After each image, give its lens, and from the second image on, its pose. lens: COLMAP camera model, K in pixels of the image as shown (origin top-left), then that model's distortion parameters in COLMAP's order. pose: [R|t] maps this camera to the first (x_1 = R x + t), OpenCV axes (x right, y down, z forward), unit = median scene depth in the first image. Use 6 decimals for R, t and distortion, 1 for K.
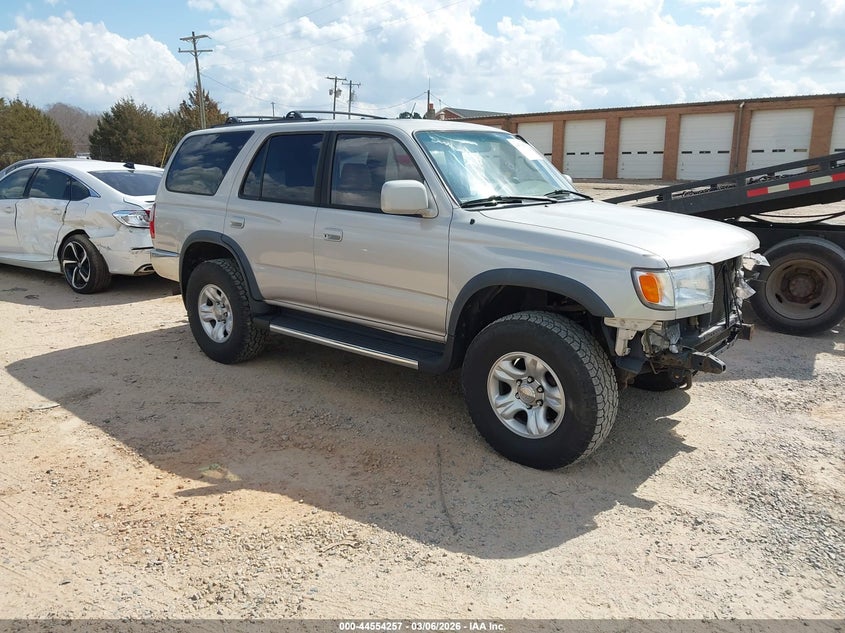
lens RADIAL K [[663.2, 0, 420.9], [0, 663.2, 314.7], [0, 0, 1]] dist [0.008545, -0.003785]
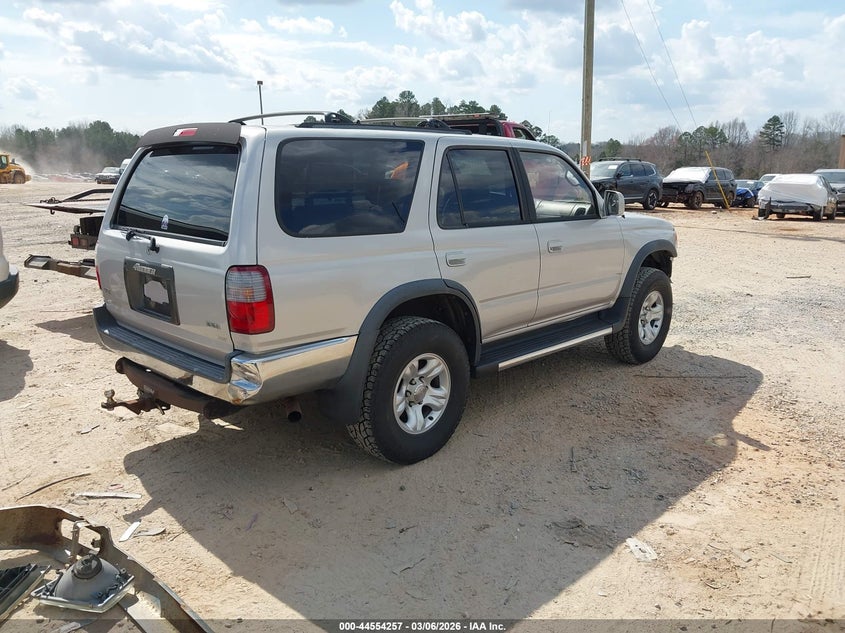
lens RADIAL K [[663.2, 0, 420.9], [0, 663.2, 314.7], [0, 0, 1]] dist [0.008545, -0.003785]
pose [[0.063557, -0.199988, 0.977735, -1.331781], [0.241450, 0.953691, 0.179375, -0.285497], [-0.968330, 0.224673, 0.108901, 1.234719]]
